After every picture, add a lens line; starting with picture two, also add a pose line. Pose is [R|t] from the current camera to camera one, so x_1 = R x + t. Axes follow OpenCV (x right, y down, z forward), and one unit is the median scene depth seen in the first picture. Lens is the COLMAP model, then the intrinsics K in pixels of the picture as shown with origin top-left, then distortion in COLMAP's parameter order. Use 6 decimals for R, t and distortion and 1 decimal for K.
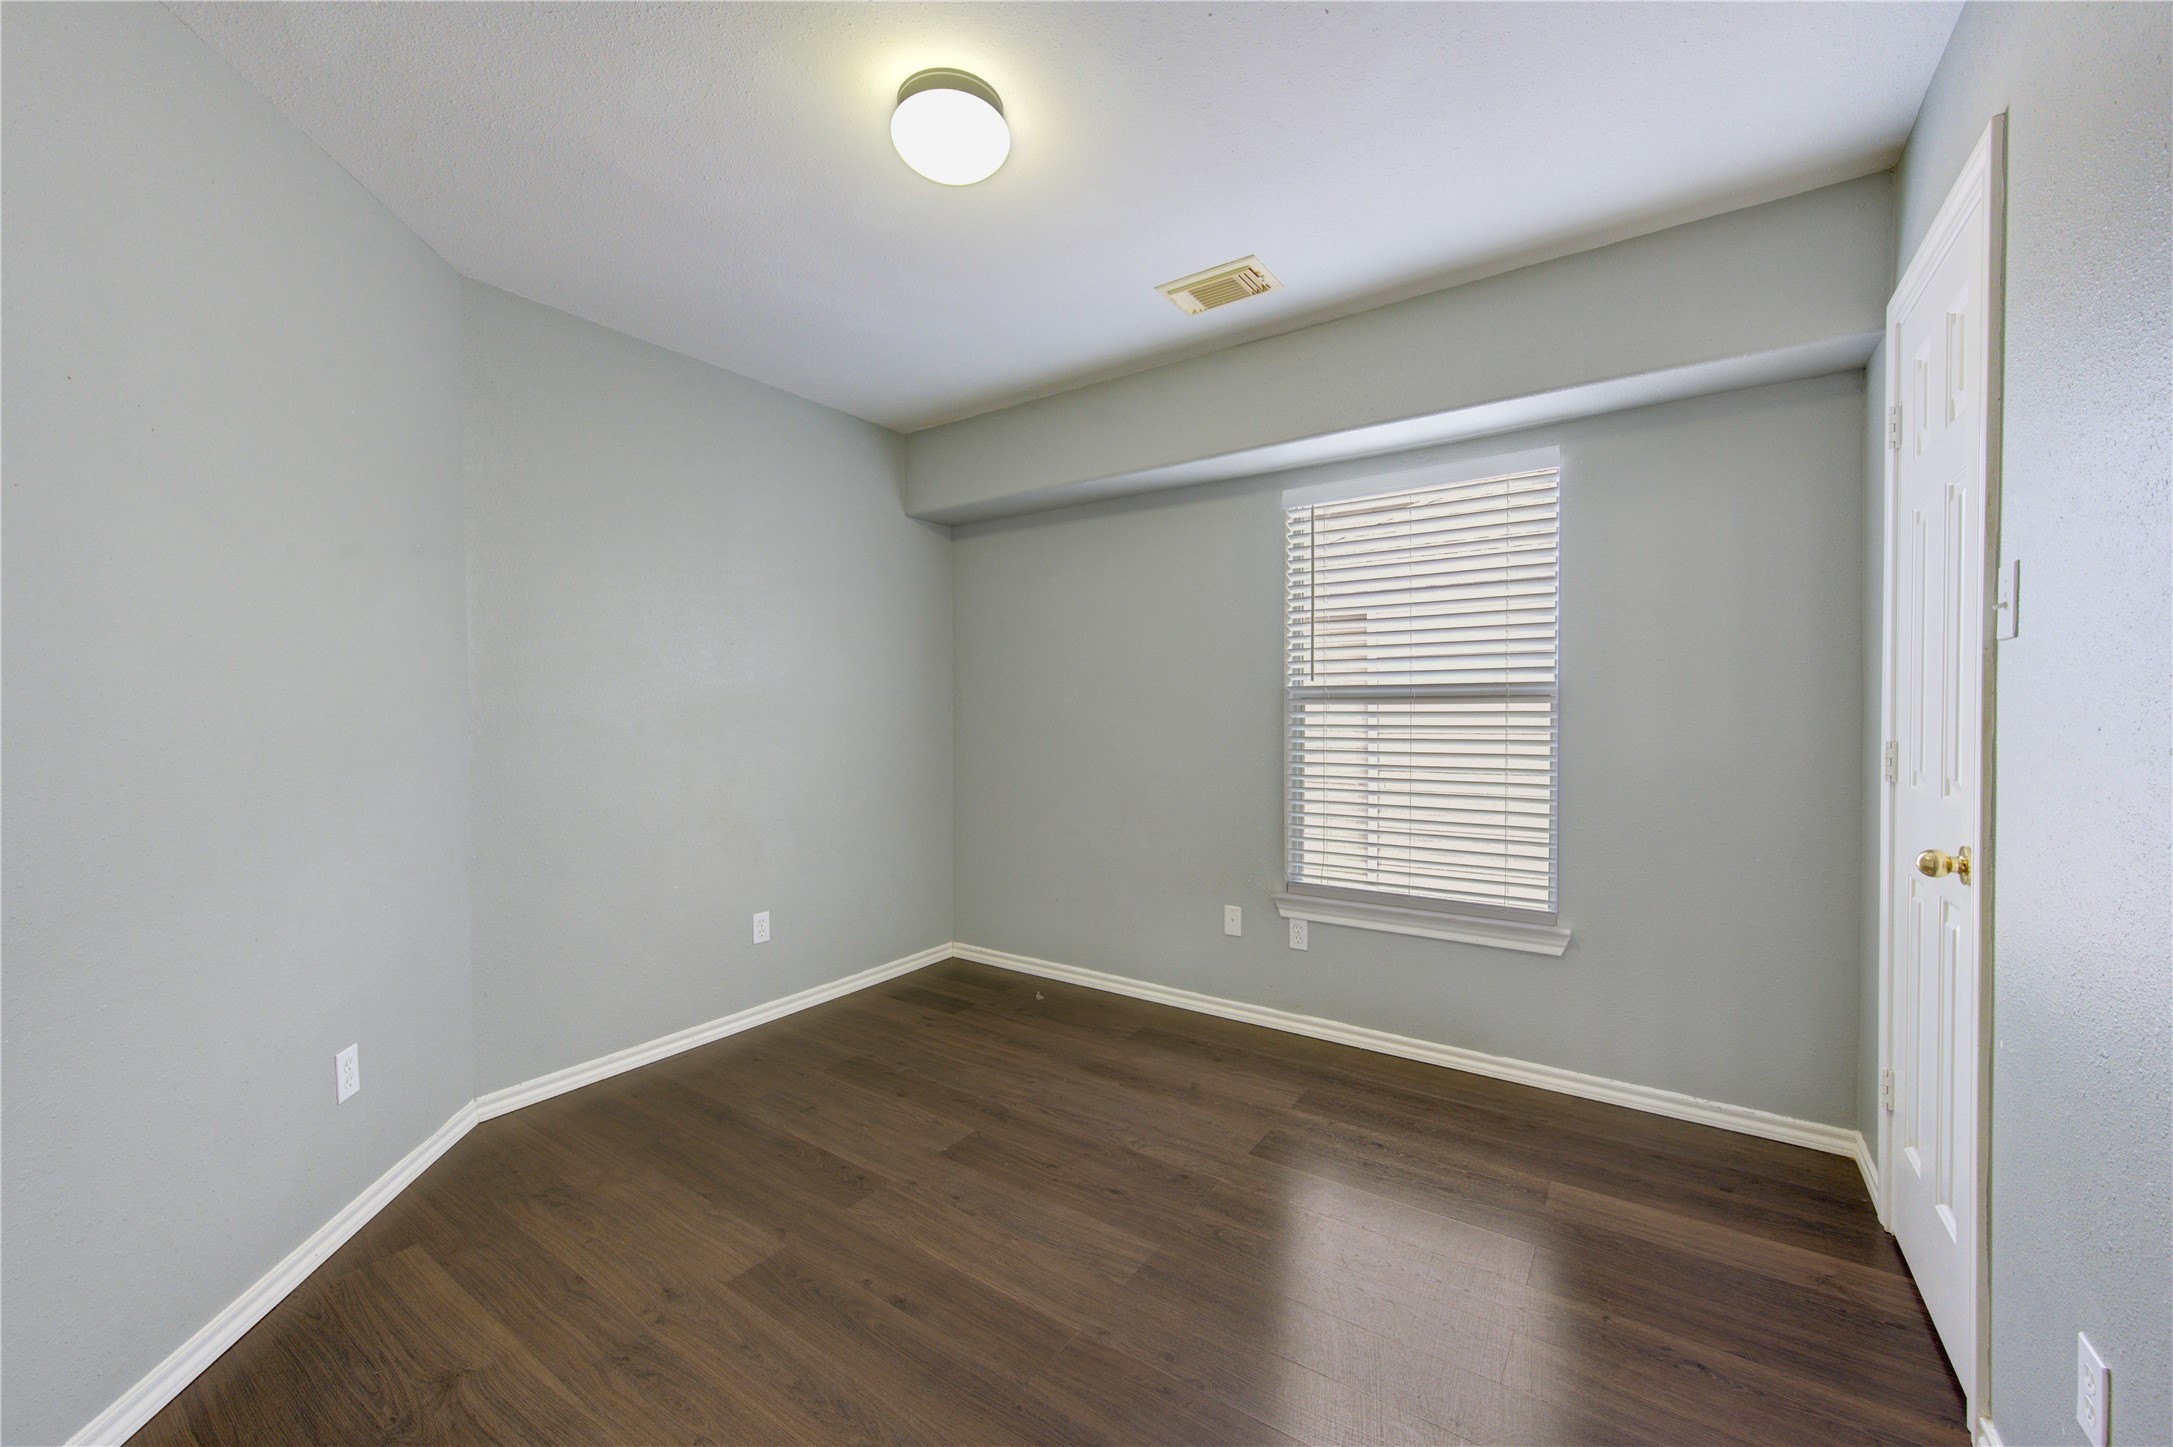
lens RADIAL K [[843.6, 0, 1090.3], [0, 843.6, 726.3], [0, 0, 1]] dist [0.000465, -0.000151]
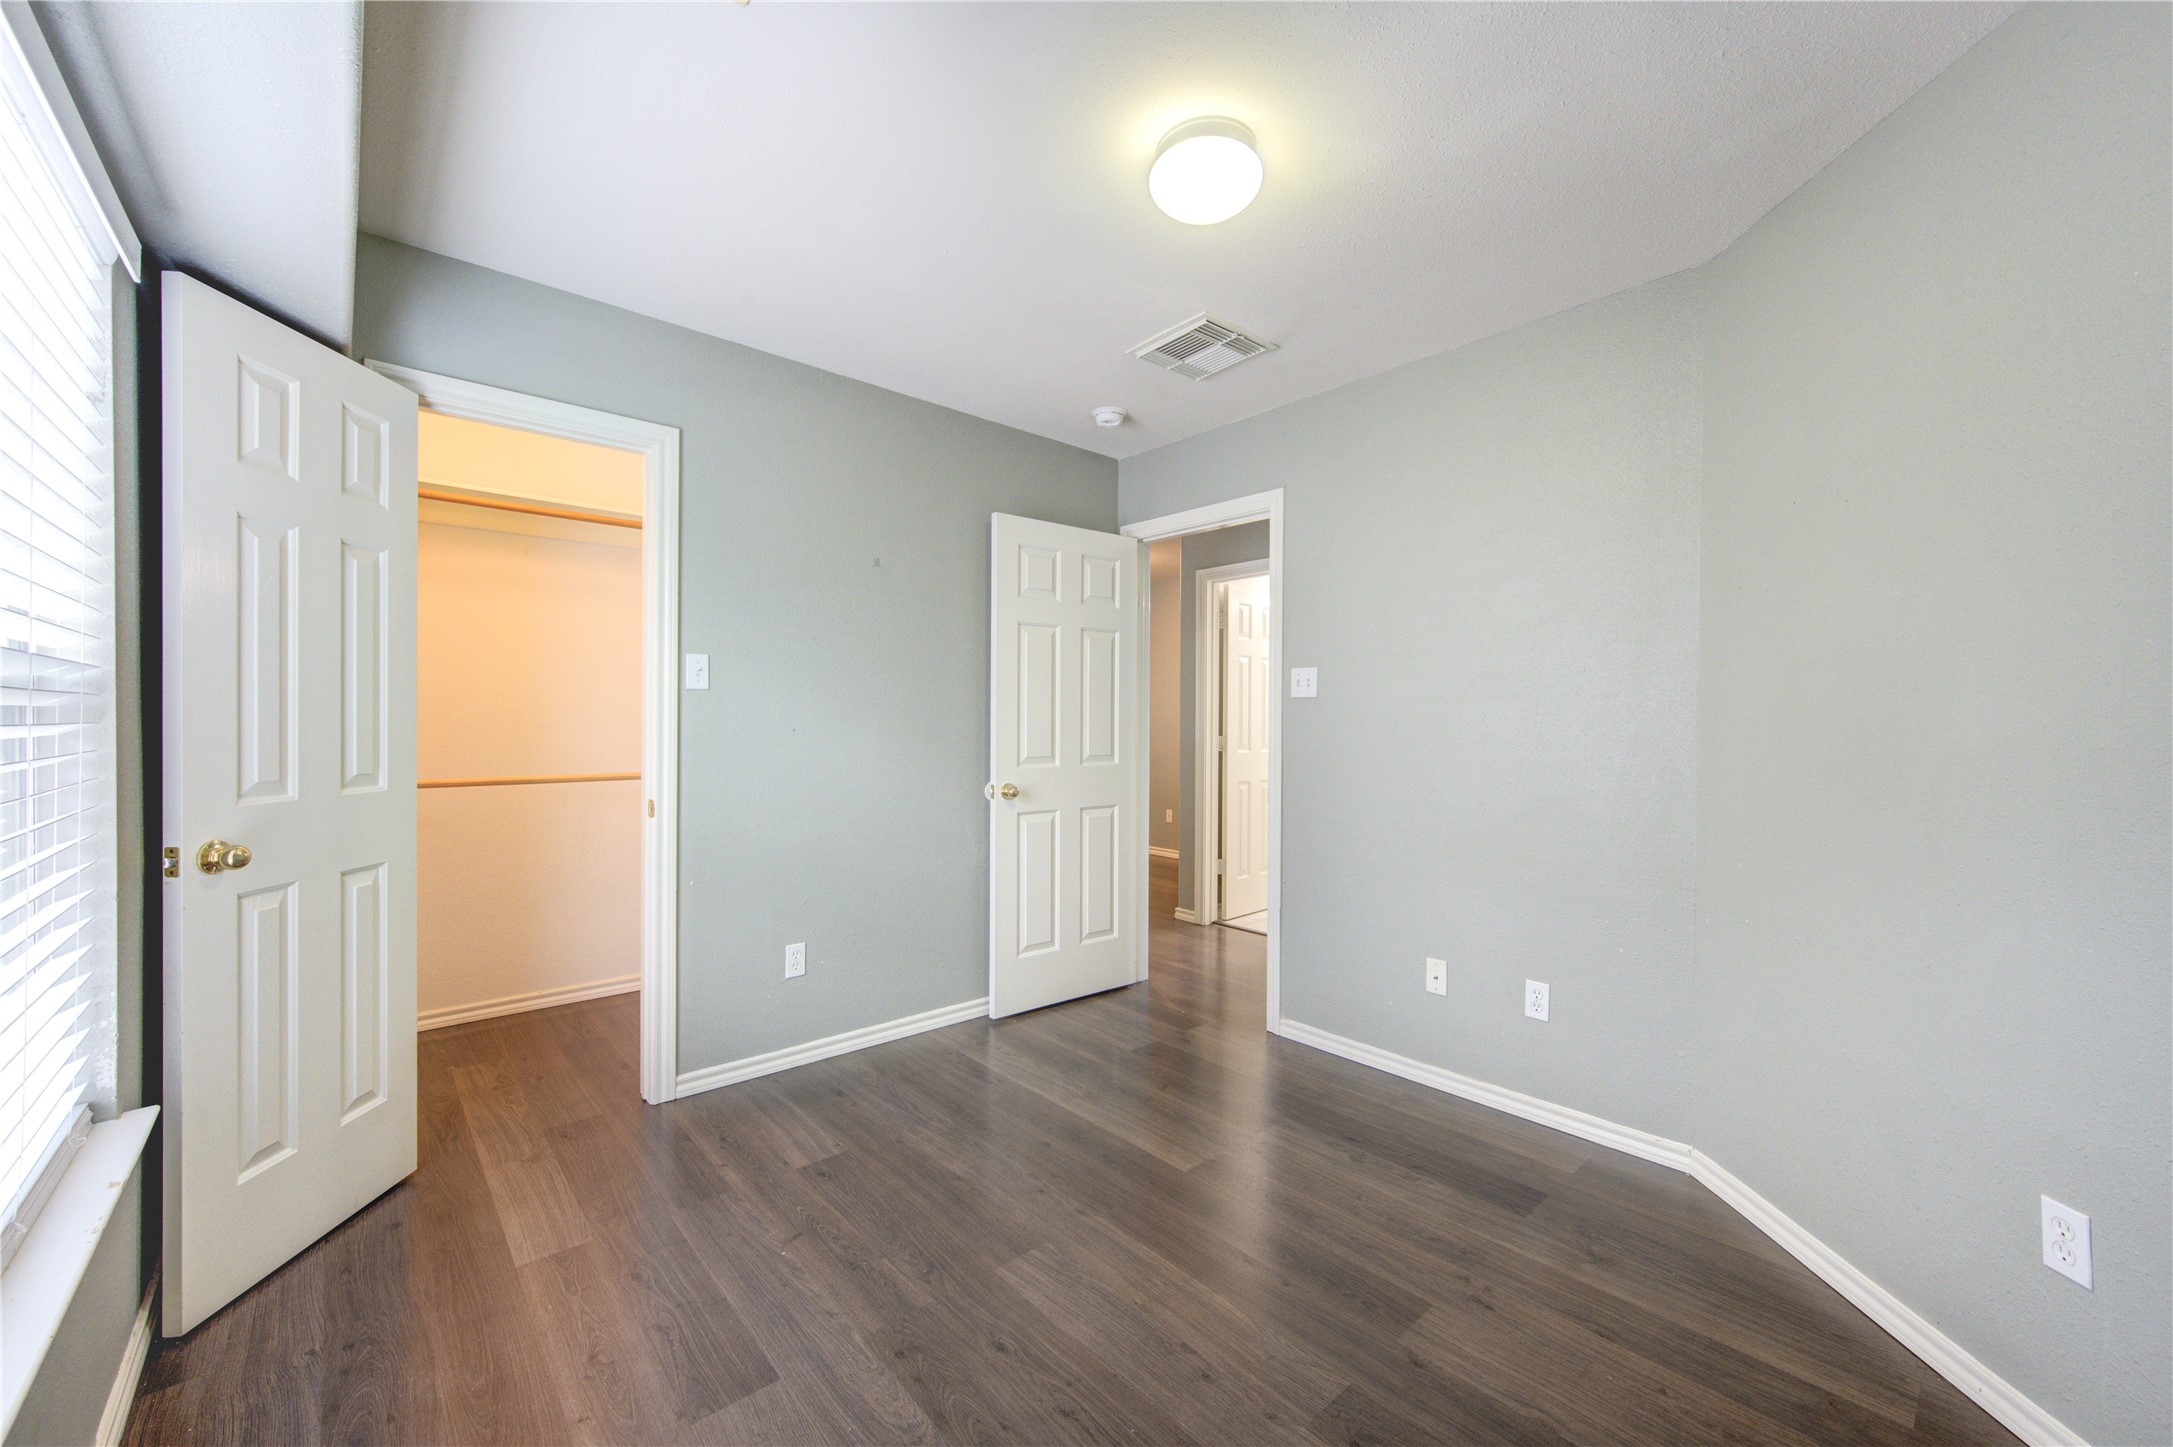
lens RADIAL K [[843.6, 0, 1090.3], [0, 843.6, 726.3], [0, 0, 1]] dist [0.000465, -0.000151]
pose [[-0.970997, -0.002960, 0.239072, -0.264464], [0.001361, 0.999839, 0.017908, -0.034452], [-0.239087, 0.017714, -0.970837, 1.947390]]
